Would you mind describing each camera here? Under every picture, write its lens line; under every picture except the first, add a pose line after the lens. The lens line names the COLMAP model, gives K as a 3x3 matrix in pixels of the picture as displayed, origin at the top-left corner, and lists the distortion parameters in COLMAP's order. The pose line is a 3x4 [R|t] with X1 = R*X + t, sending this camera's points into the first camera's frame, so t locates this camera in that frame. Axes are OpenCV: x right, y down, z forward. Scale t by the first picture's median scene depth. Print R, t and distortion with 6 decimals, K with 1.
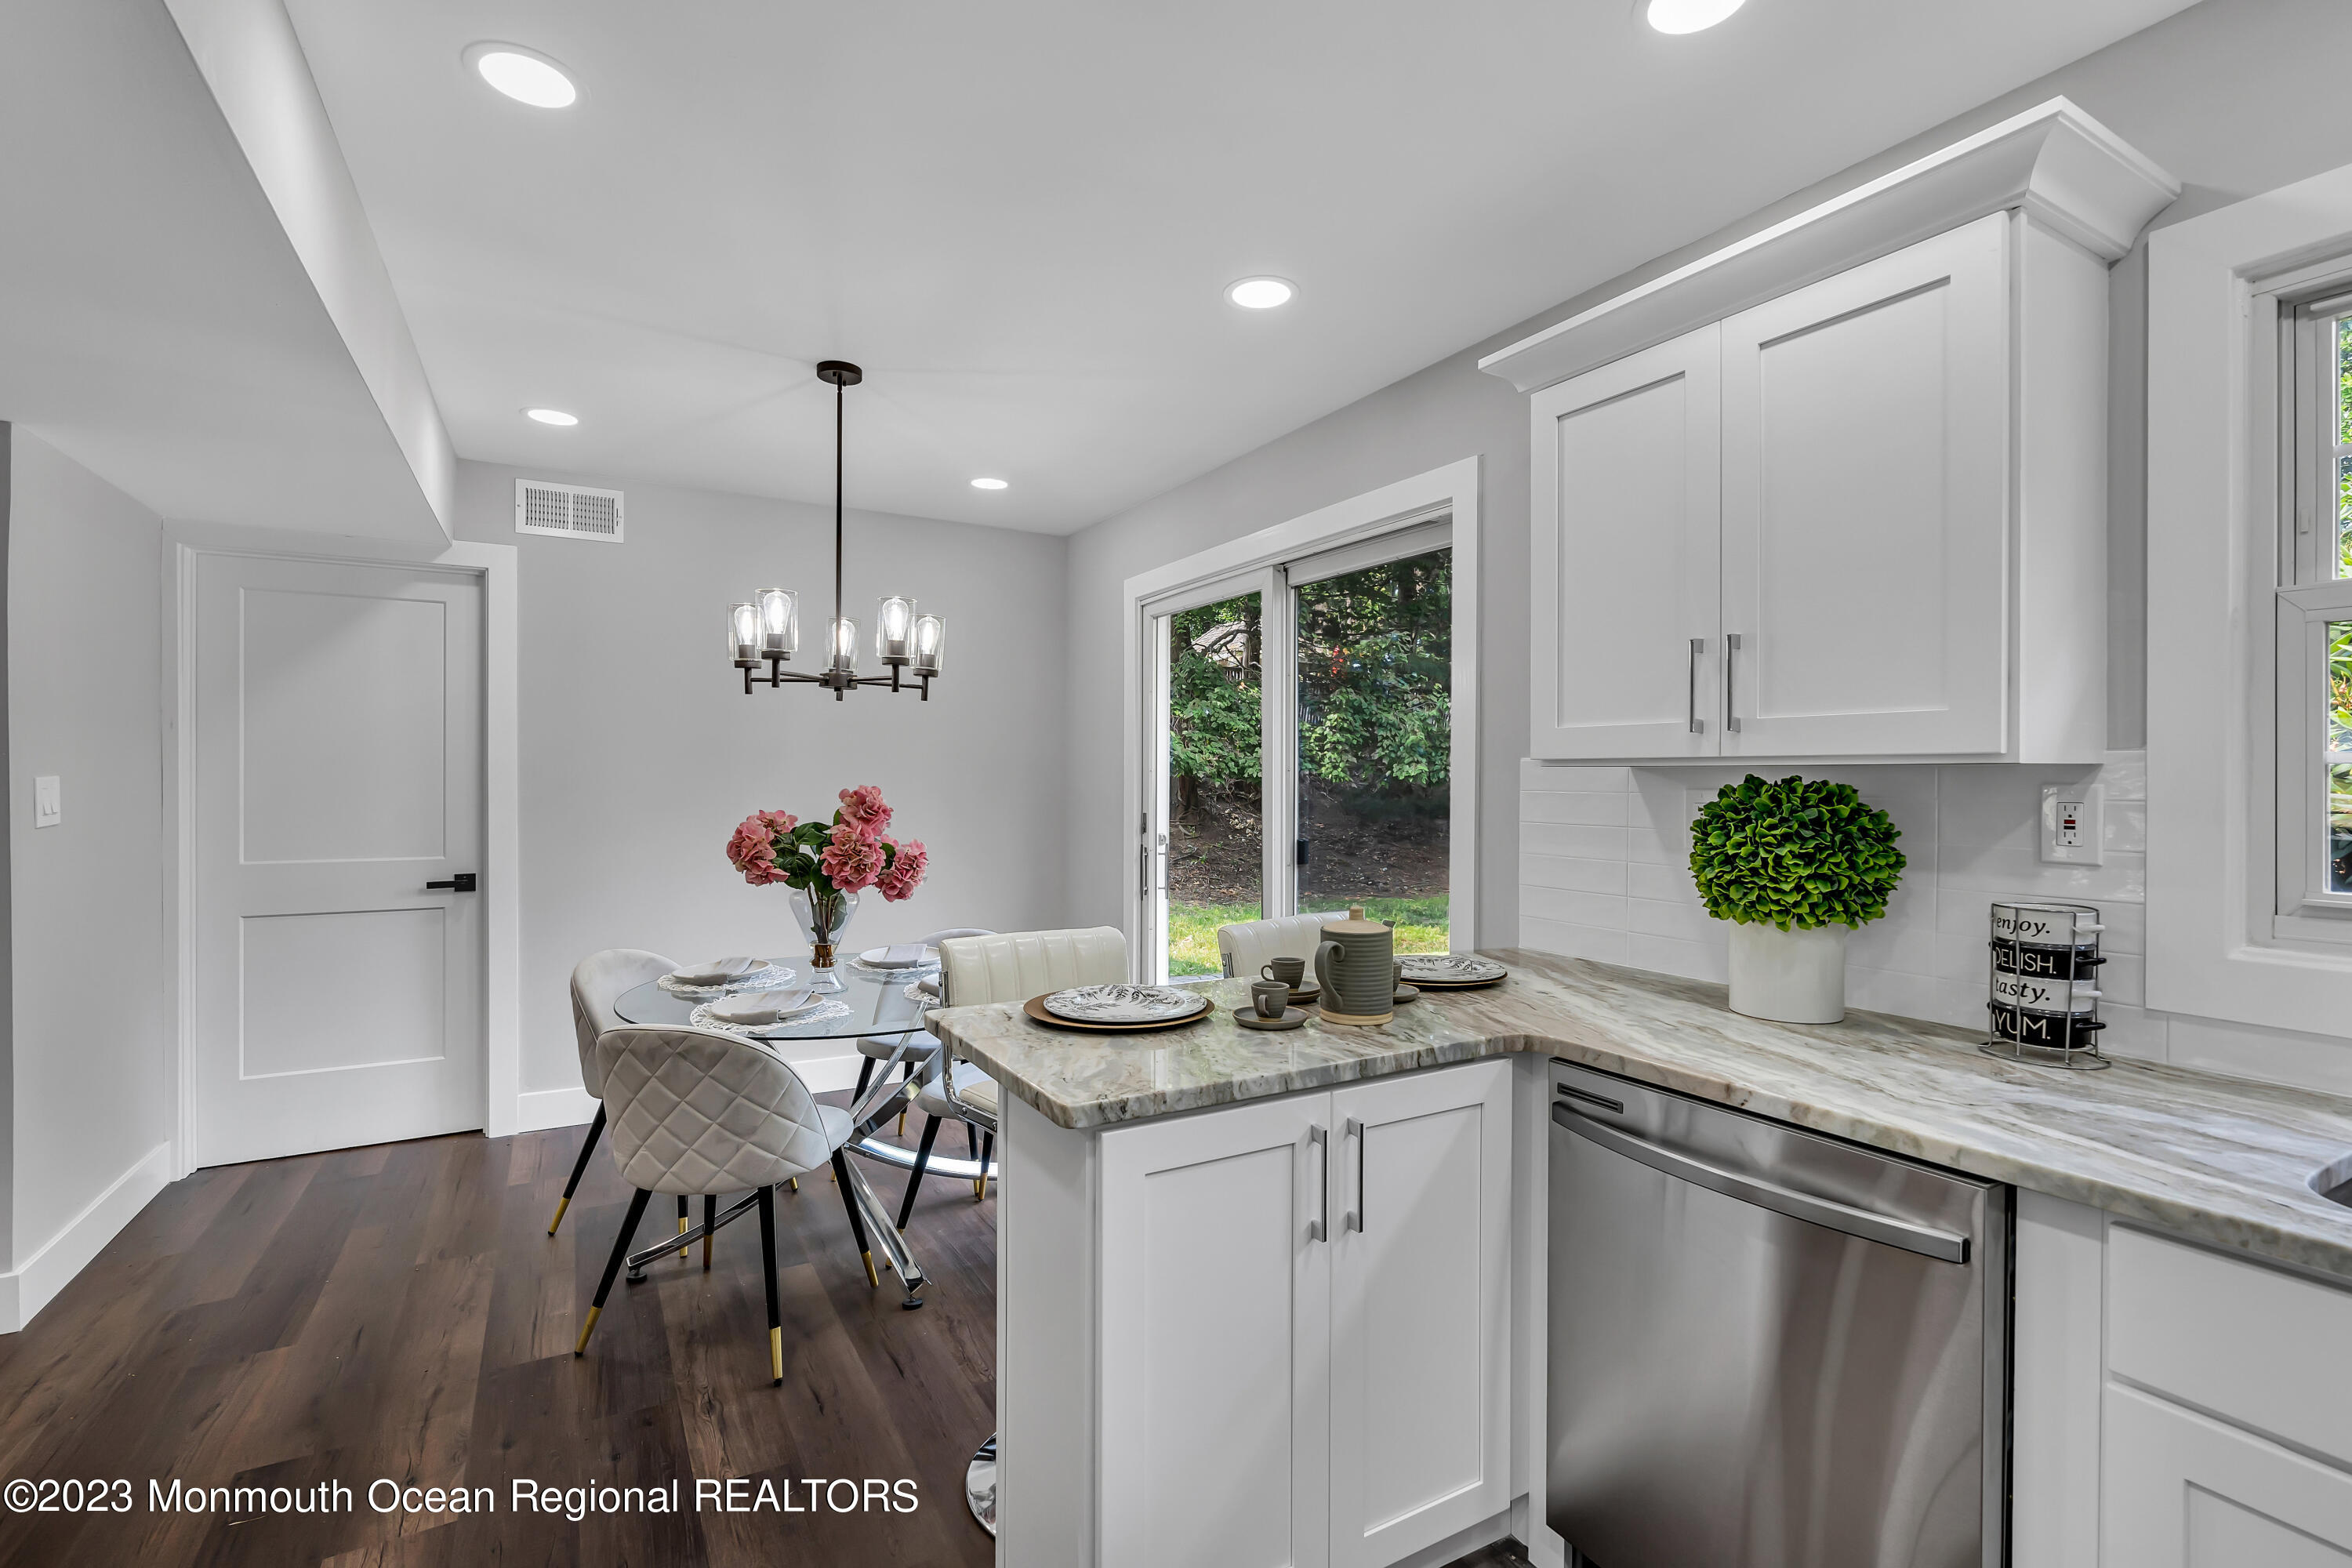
lens RADIAL K [[1063.8, 0, 1176.0], [0, 1063.8, 784.0], [0, 0, 1]] dist [0.000793, -0.000122]
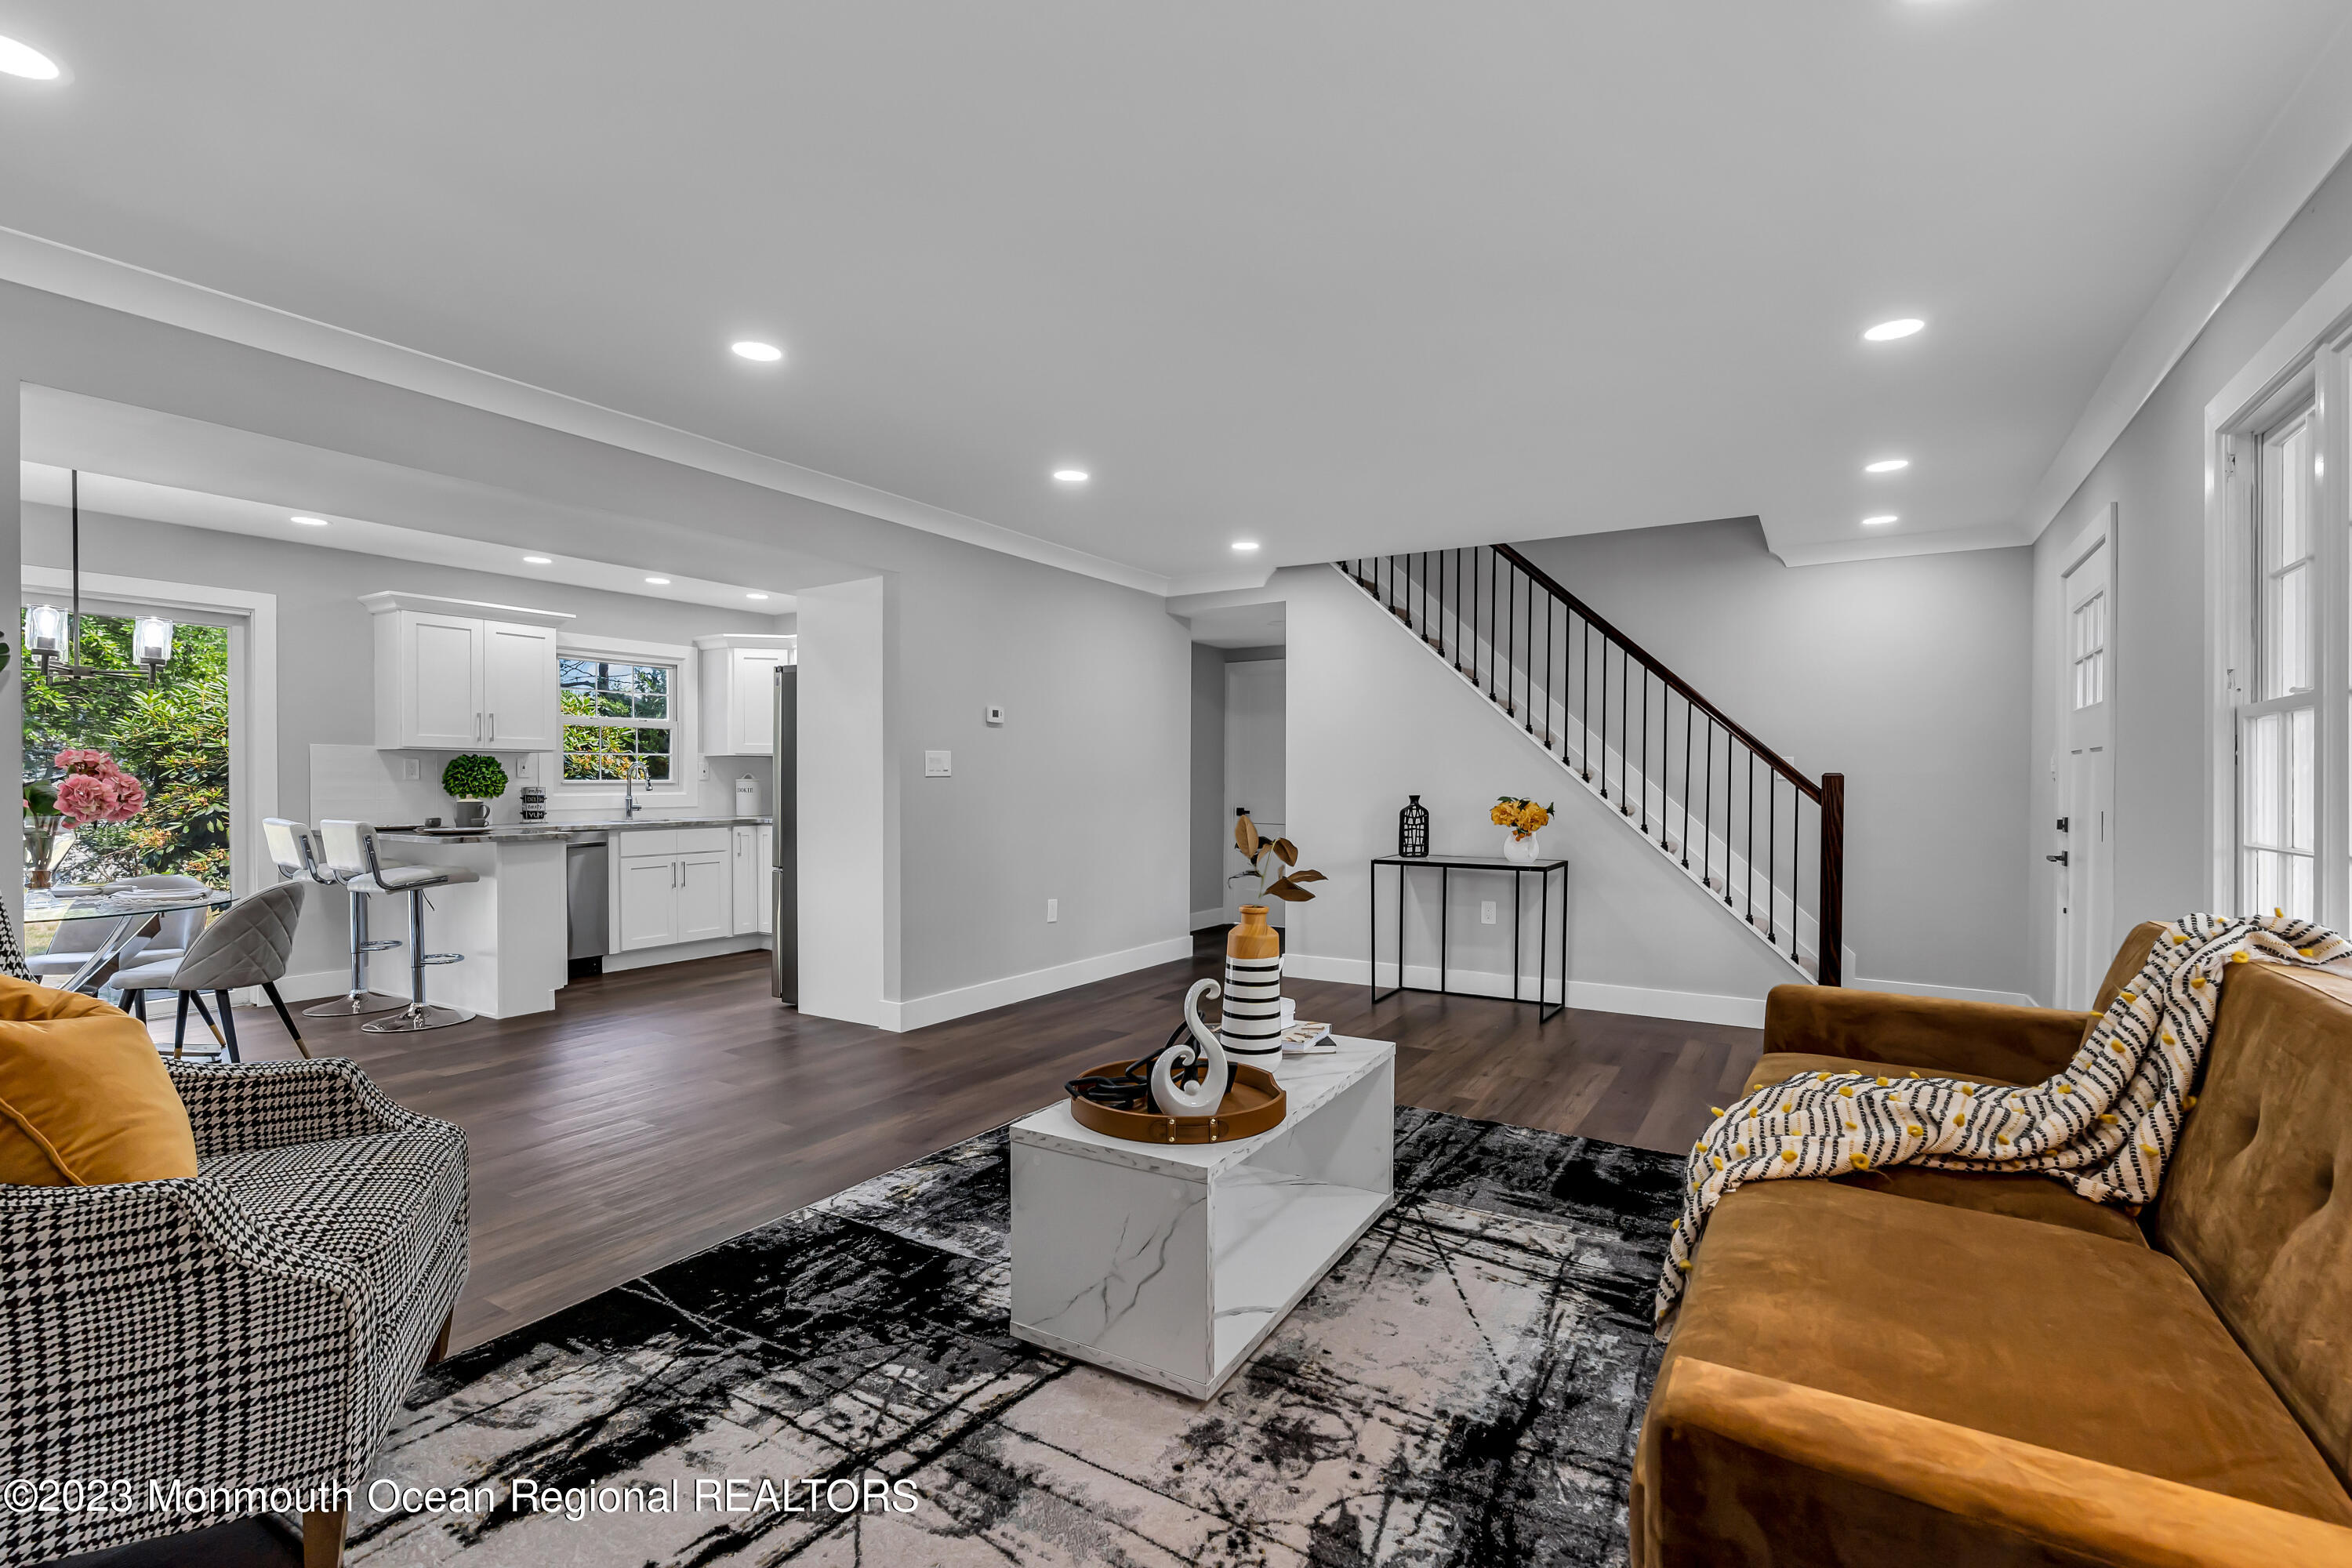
lens RADIAL K [[1063.8, 0, 1176.0], [0, 1063.8, 784.0], [0, 0, 1]] dist [0.000793, -0.000122]
pose [[-0.468388, -0.008639, 0.883481, -2.792116], [0.002344, 0.999937, 0.011020, 0.046660], [-0.883520, 0.007233, -0.468338, 0.498172]]
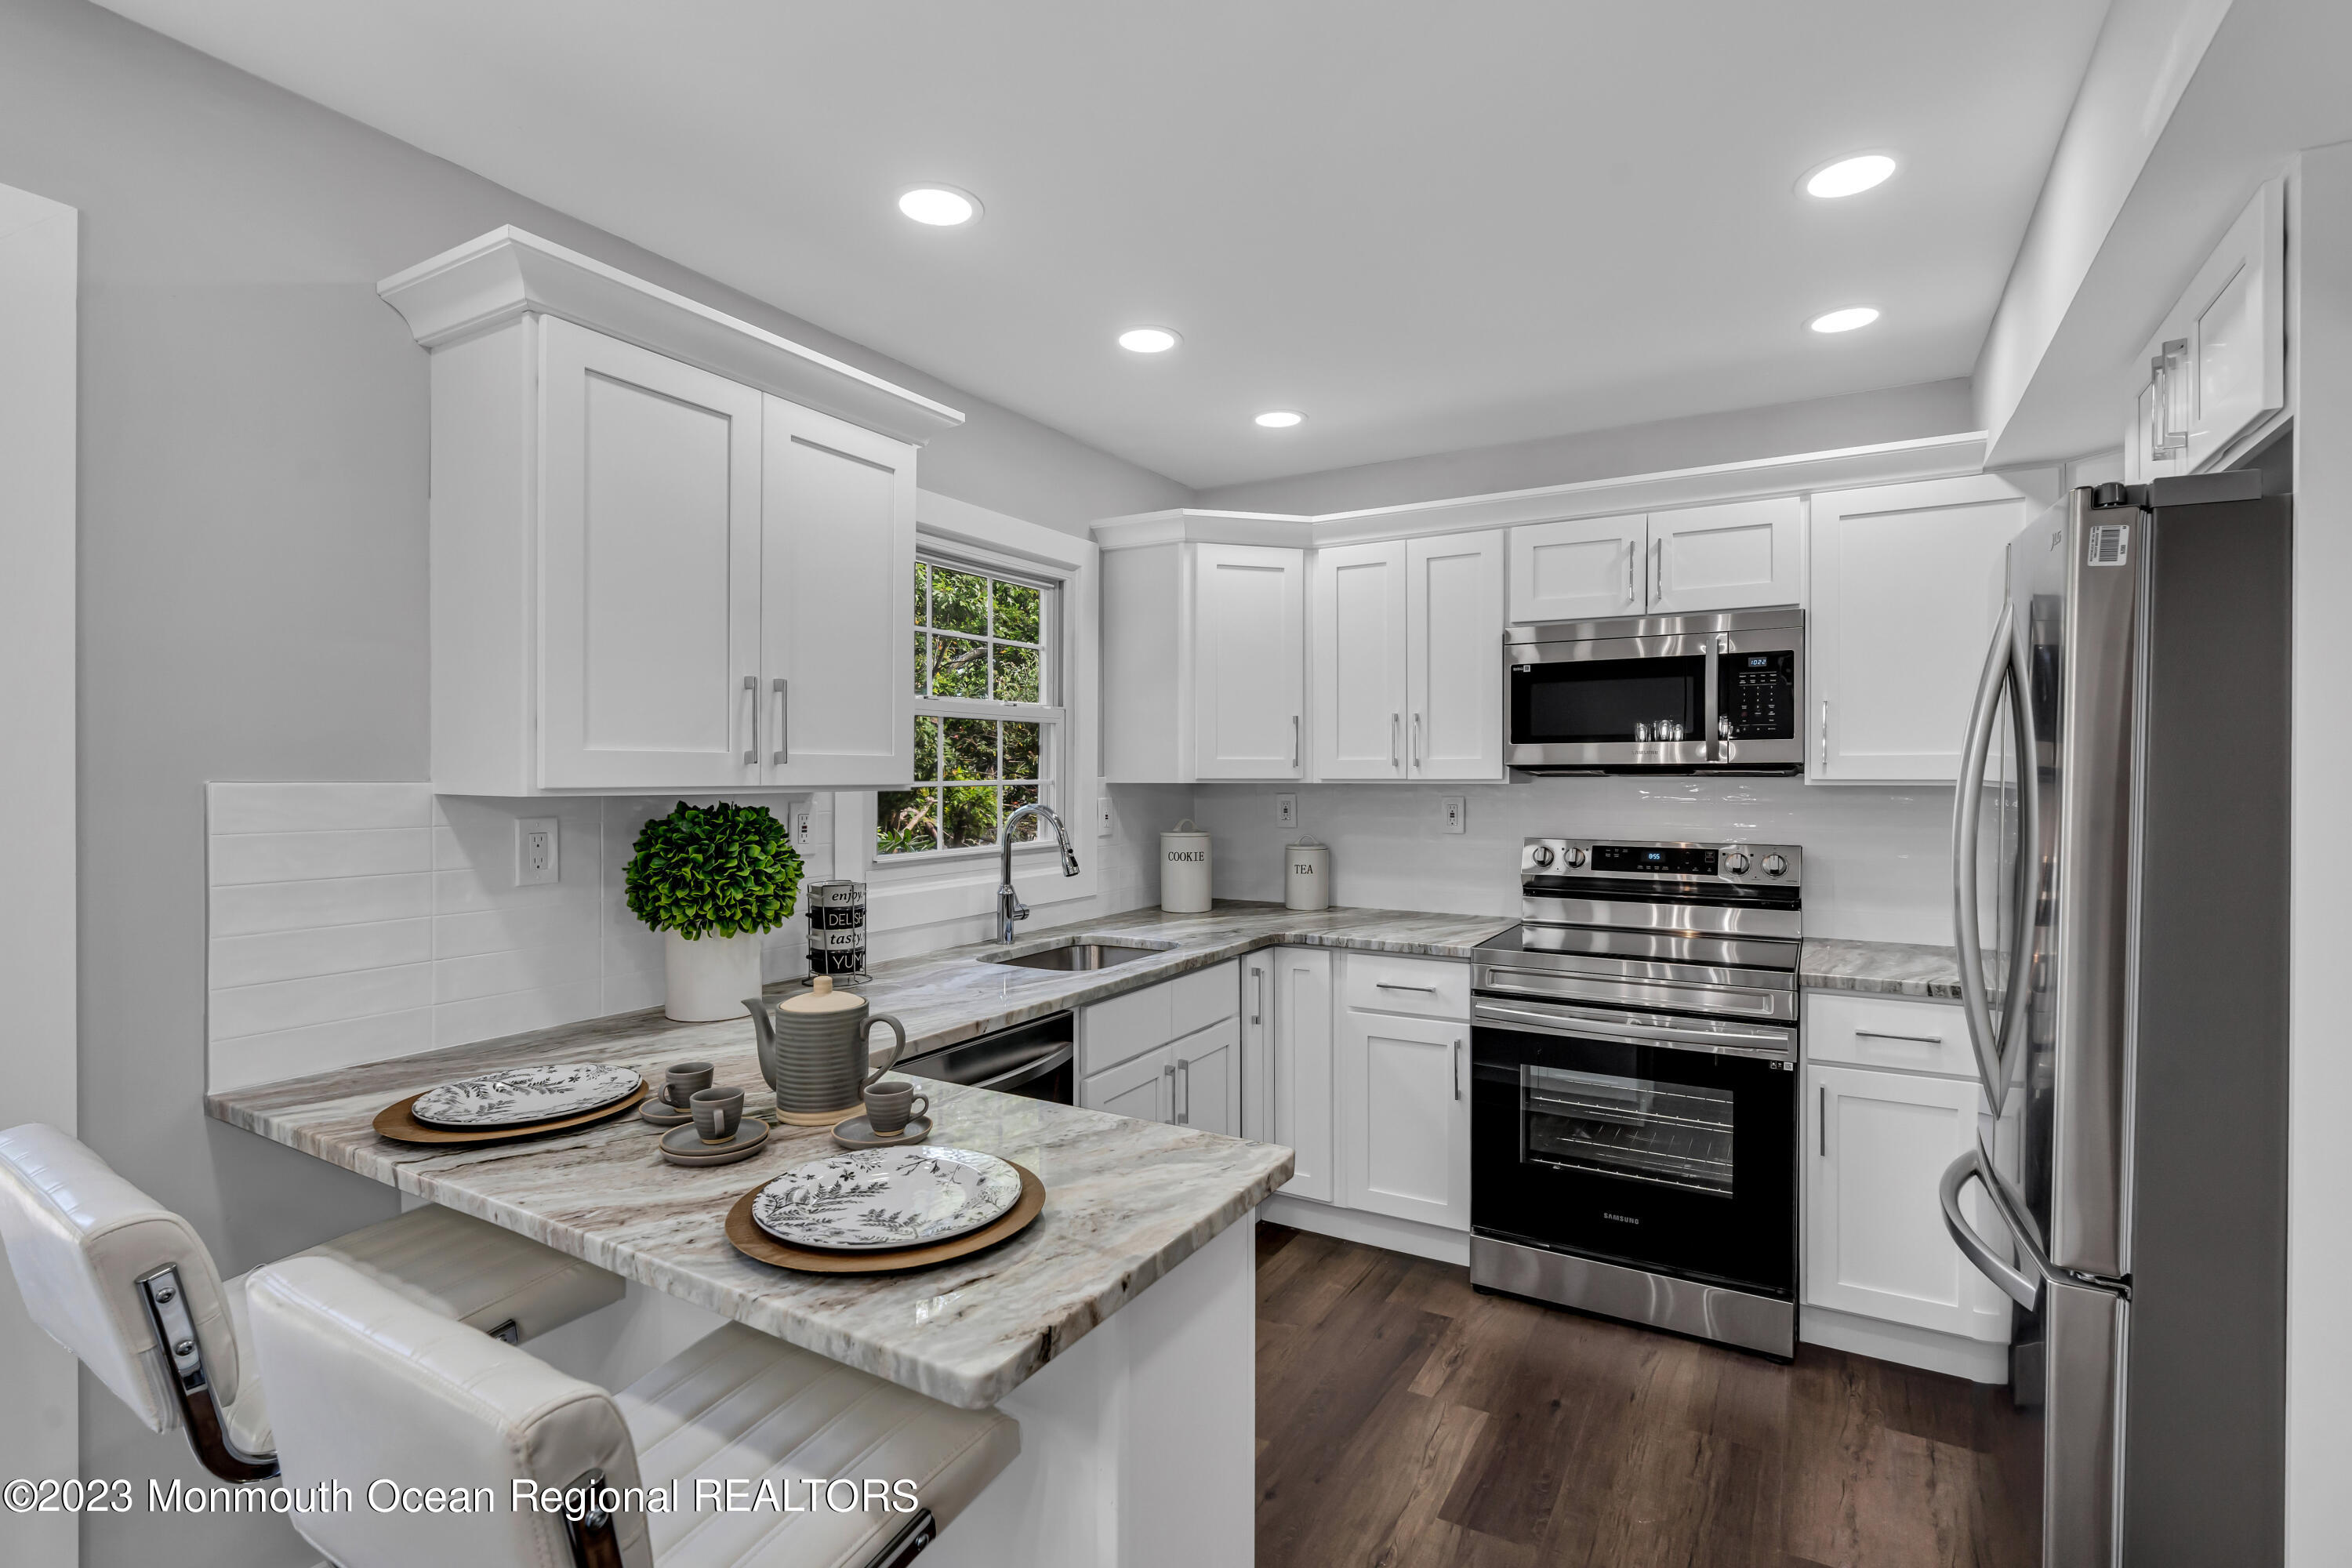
lens RADIAL K [[1101.9, 0, 1184.6], [0, 1101.9, 781.8], [0, 0, 1]] dist [-0.006003, -0.000940]
pose [[-0.506132, -0.011888, 0.862374, -0.550470], [0.003088, 0.999874, 0.015596, -0.035854], [-0.862450, 0.010556, -0.506032, 0.941992]]
